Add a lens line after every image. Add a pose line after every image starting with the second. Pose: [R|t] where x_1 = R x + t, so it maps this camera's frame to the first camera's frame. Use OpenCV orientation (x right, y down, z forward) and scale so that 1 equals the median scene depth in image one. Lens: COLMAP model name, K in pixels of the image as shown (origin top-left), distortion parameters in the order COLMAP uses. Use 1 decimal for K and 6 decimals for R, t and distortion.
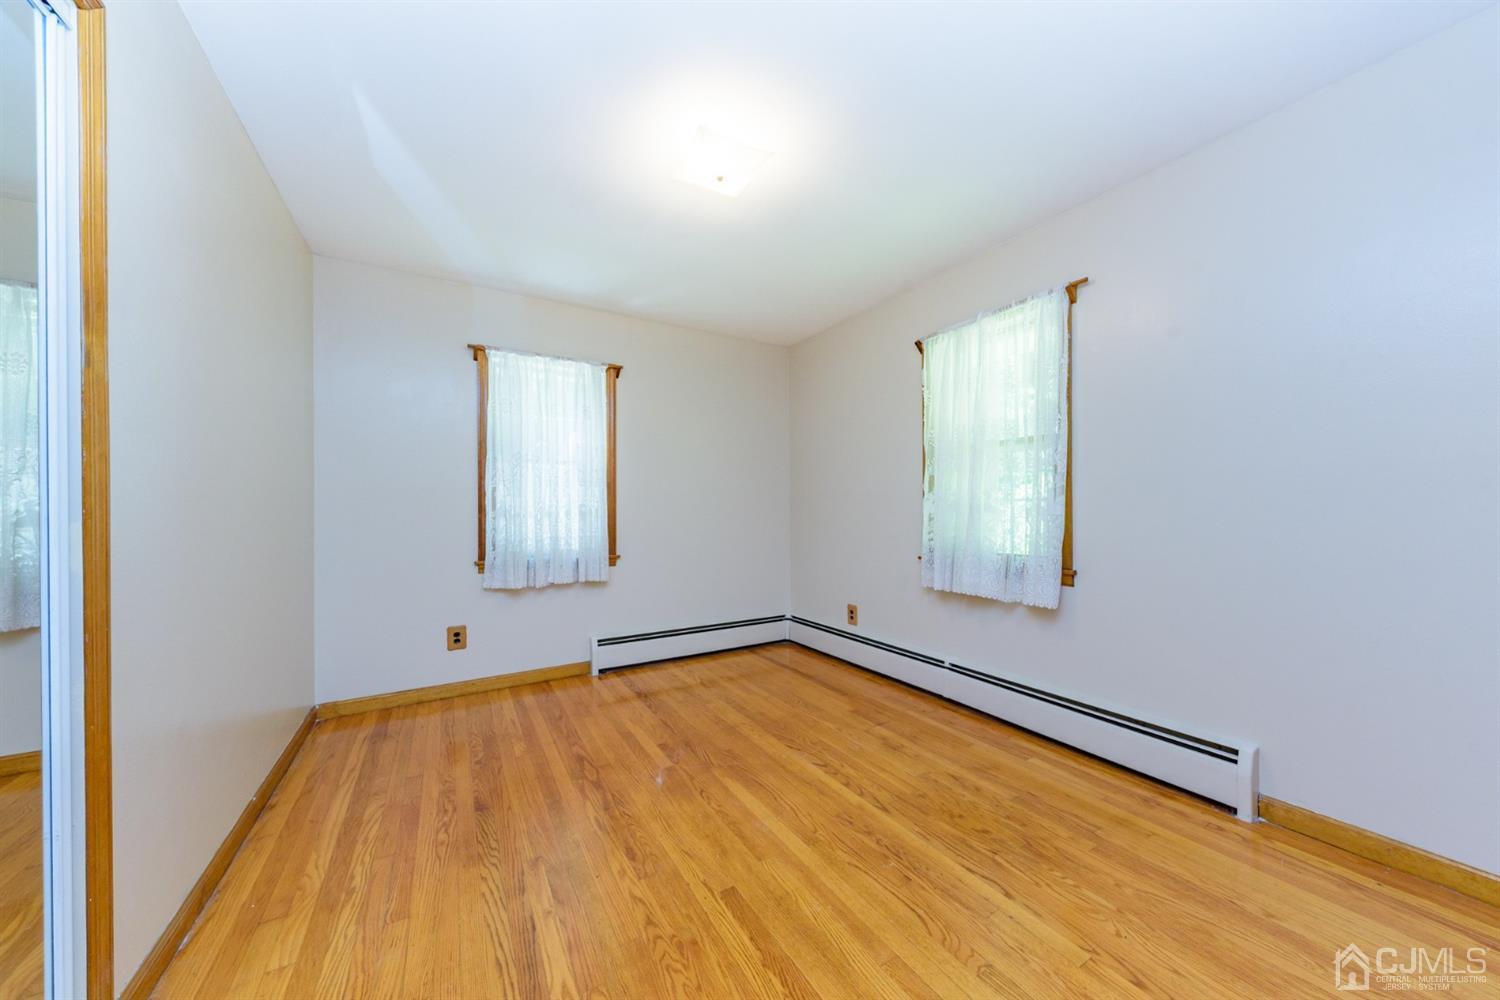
lens RADIAL K [[512.1, 0, 754.4], [0, 512.1, 509.3], [0, 0, 1]] dist [0.009276, -0.001647]
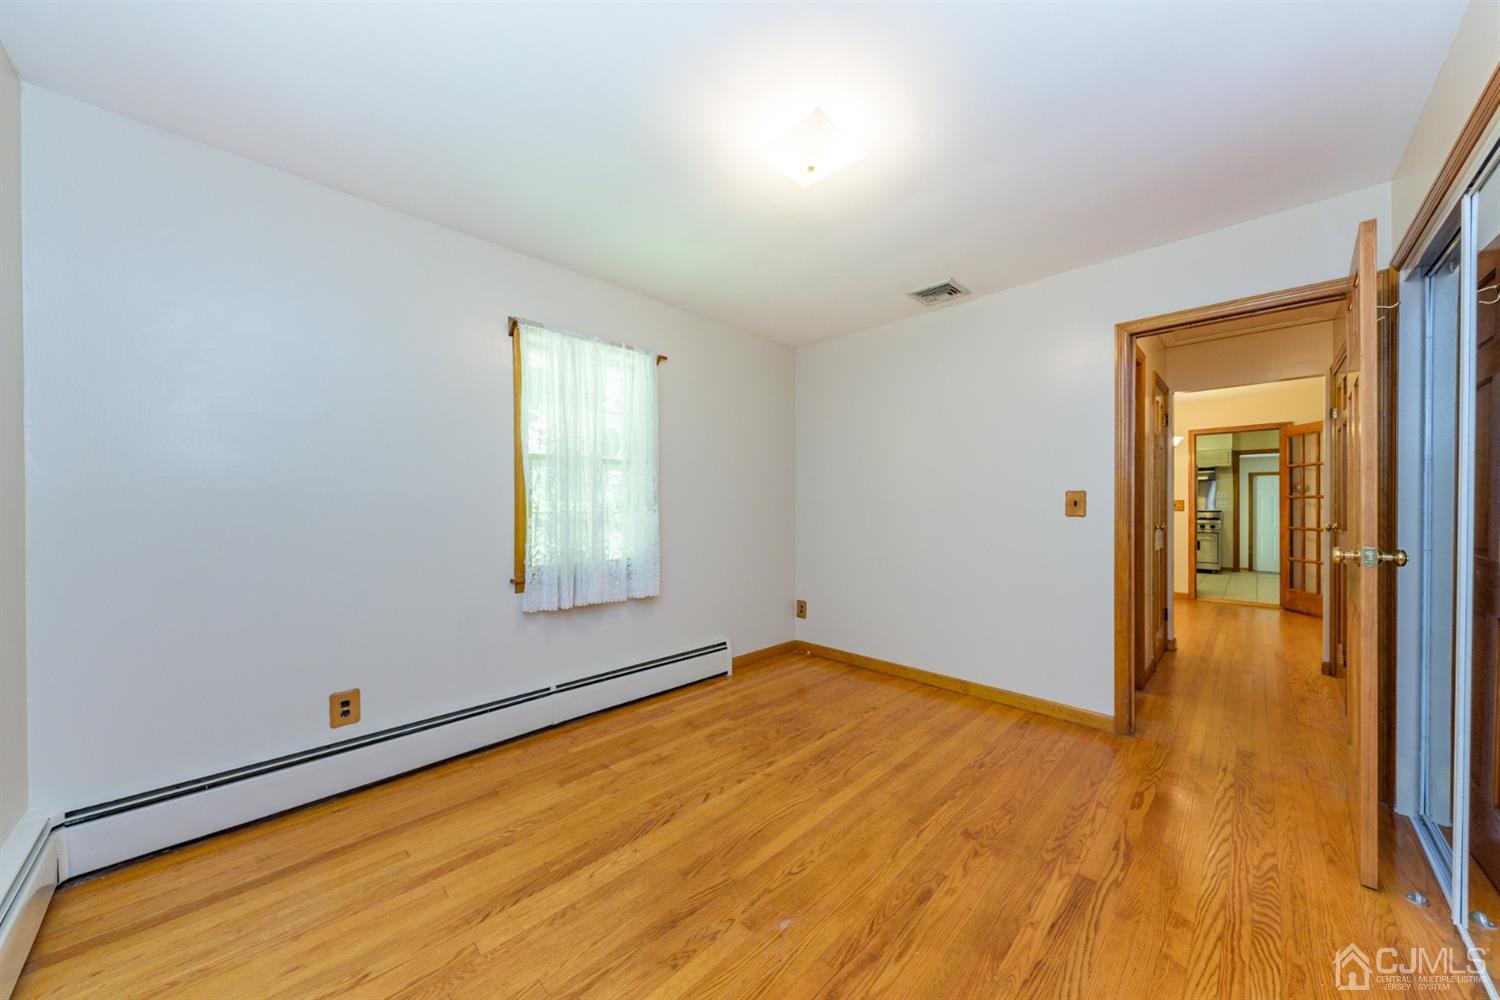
lens RADIAL K [[512.1, 0, 754.3], [0, 512.1, 506.7], [0, 0, 1]] dist [0.009276, -0.001647]
pose [[-0.256705, 0.003477, 0.966483, -0.922642], [0.000304, 0.999994, -0.003517, -0.036435], [-0.966490, -0.000609, -0.256705, 1.324207]]
